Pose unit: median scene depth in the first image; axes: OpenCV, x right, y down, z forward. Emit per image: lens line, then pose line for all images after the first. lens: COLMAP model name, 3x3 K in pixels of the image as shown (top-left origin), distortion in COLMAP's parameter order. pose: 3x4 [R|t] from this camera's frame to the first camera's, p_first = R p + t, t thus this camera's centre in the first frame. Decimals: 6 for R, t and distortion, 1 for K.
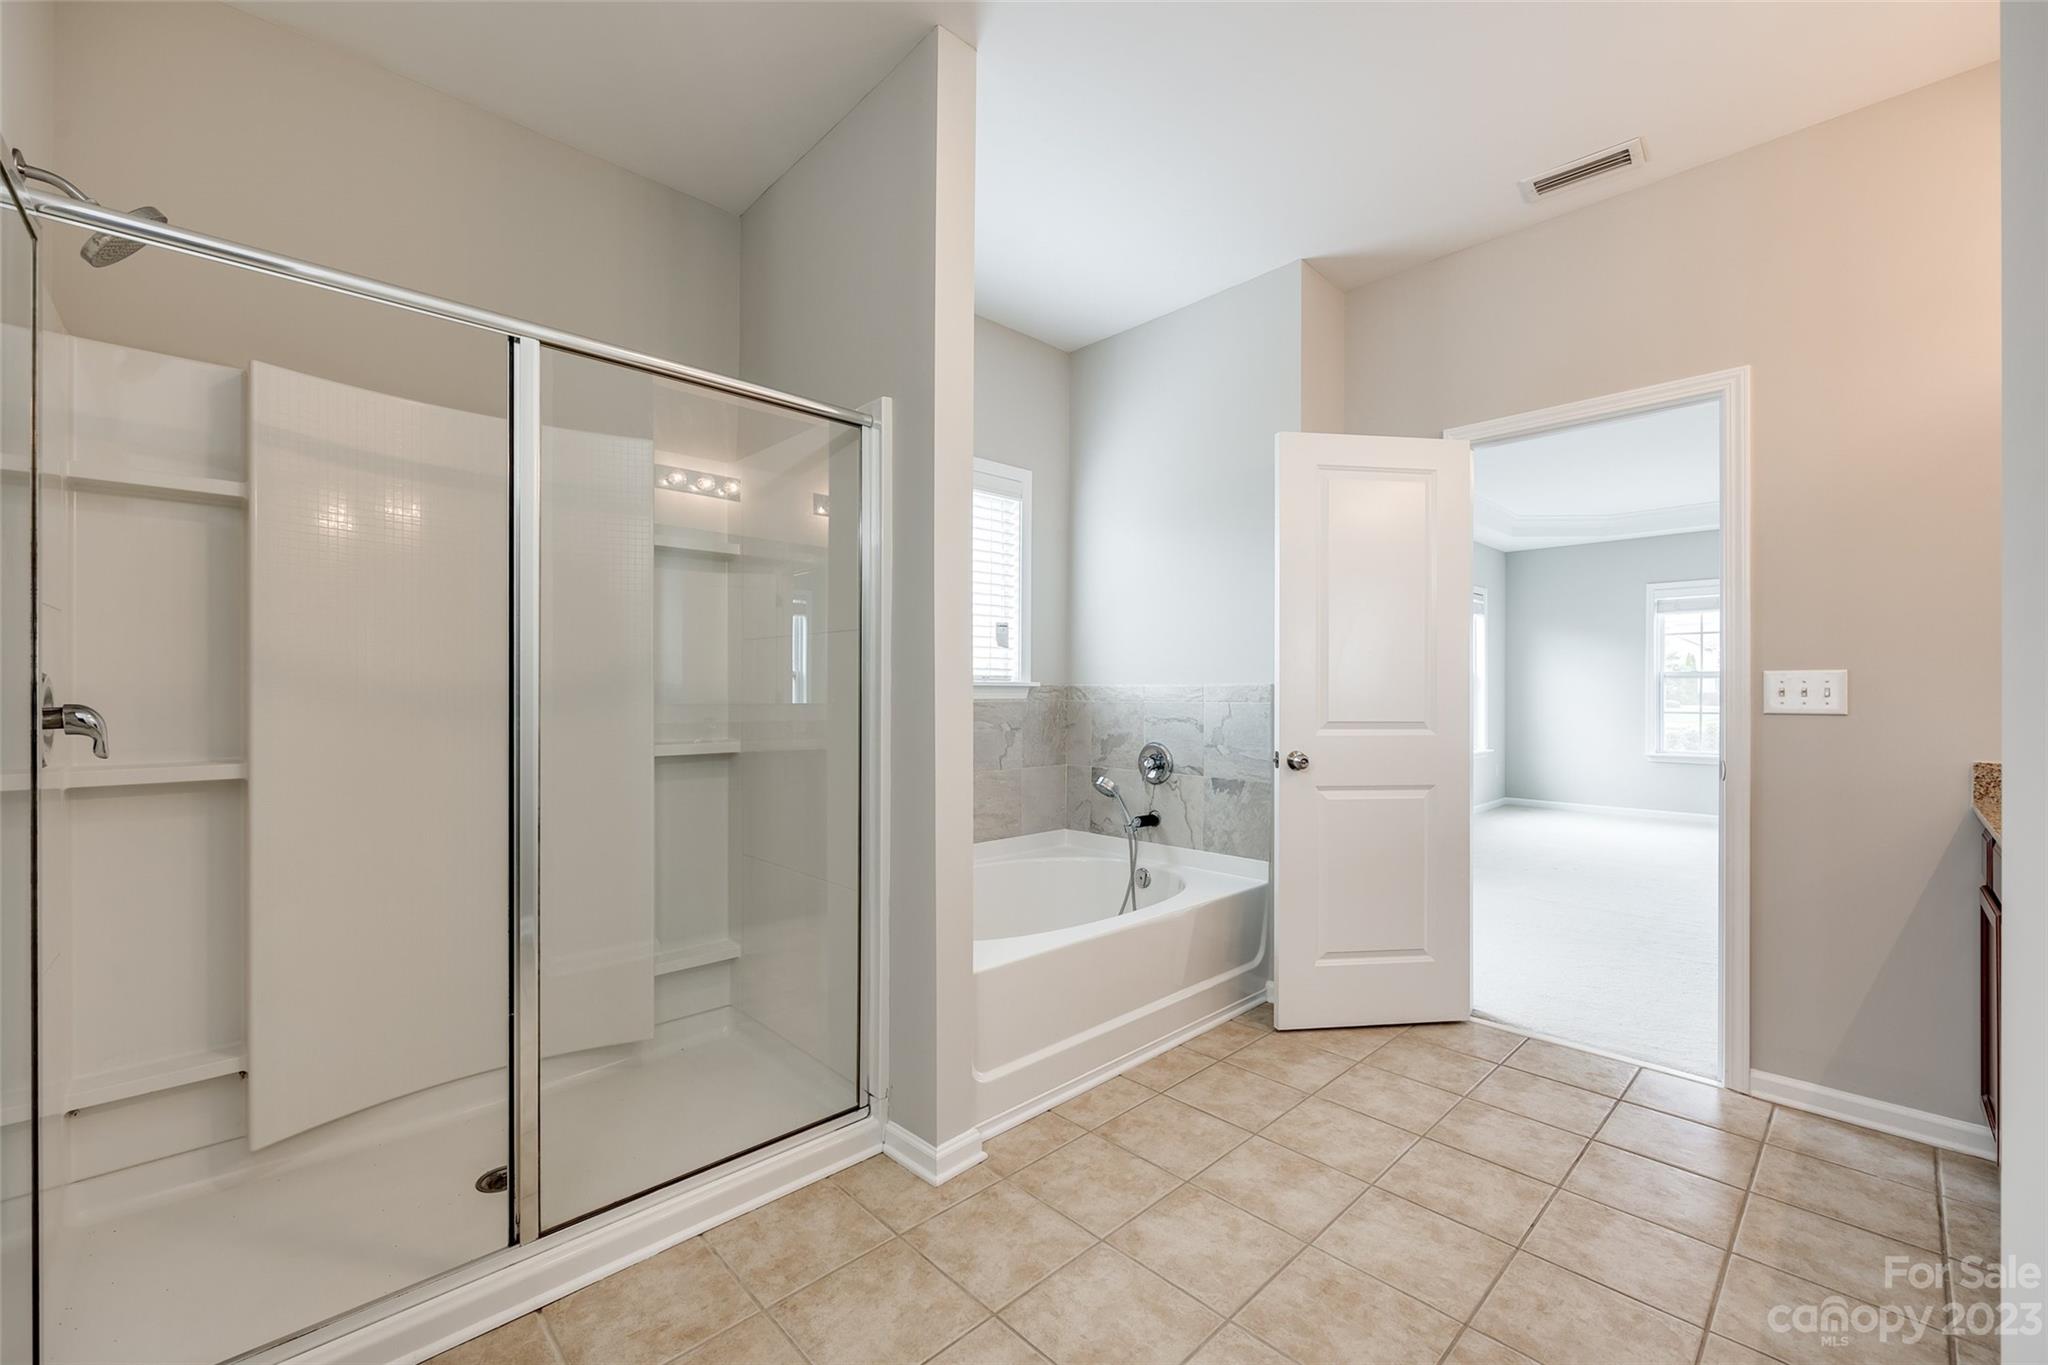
lens RADIAL K [[834.7, 0, 1026.1], [0, 834.7, 682.2], [0, 0, 1]] dist [-0.003141, -0.000340]
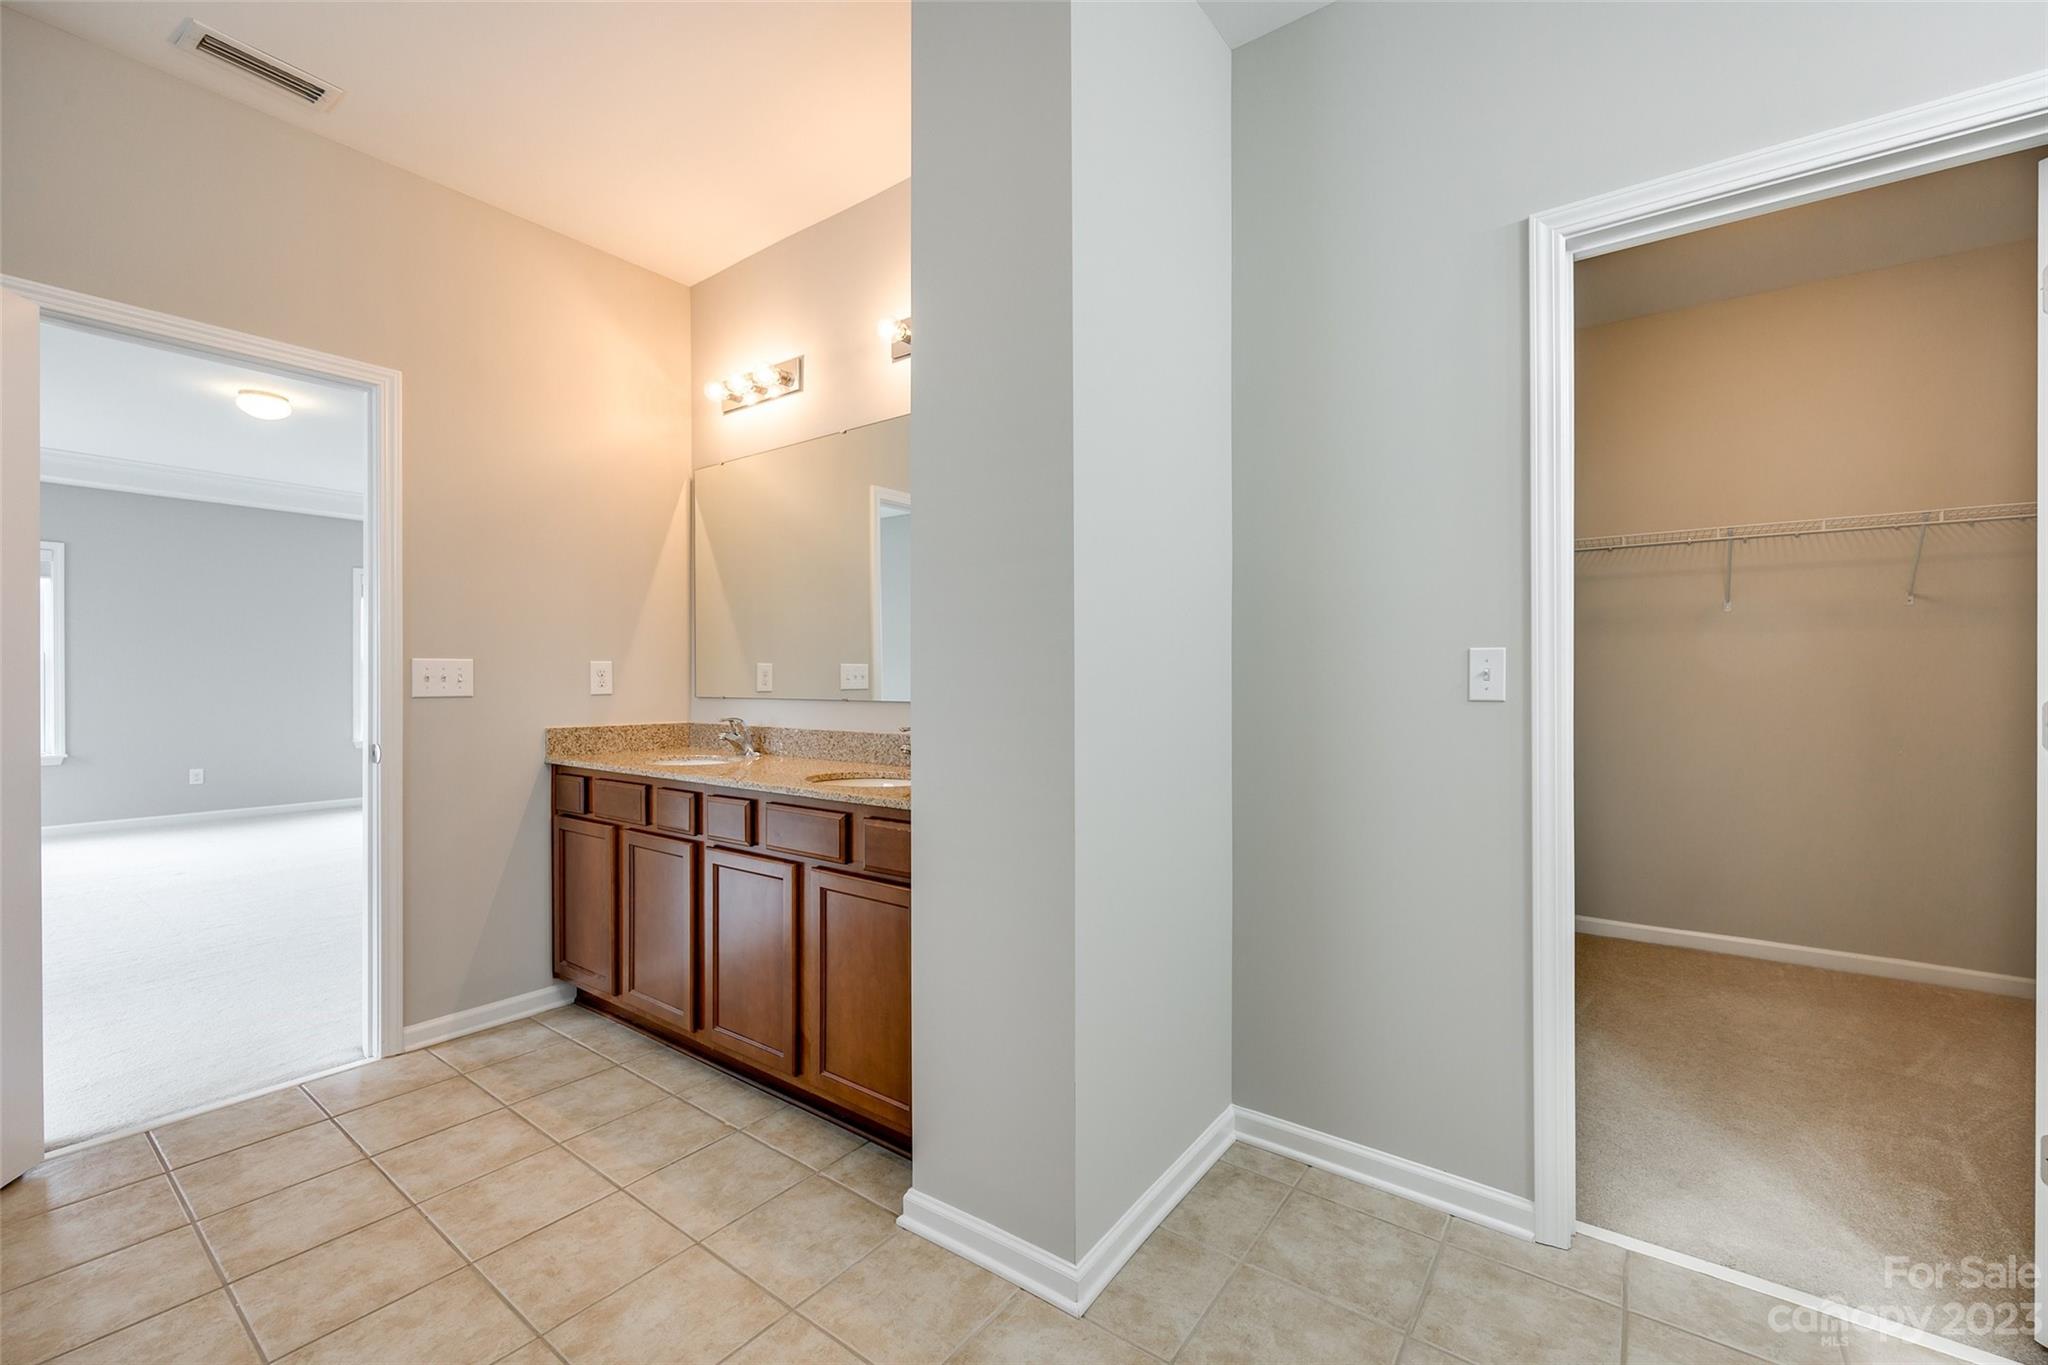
lens RADIAL K [[834.7, 0, 1025.9], [0, 834.7, 676.9], [0, 0, 1]] dist [-0.003141, -0.000340]
pose [[-0.170995, 0.001228, 0.985271, -0.357646], [-0.010397, 0.999941, -0.003051, 0.005910], [-0.985217, -0.010765, -0.170972, 0.431478]]
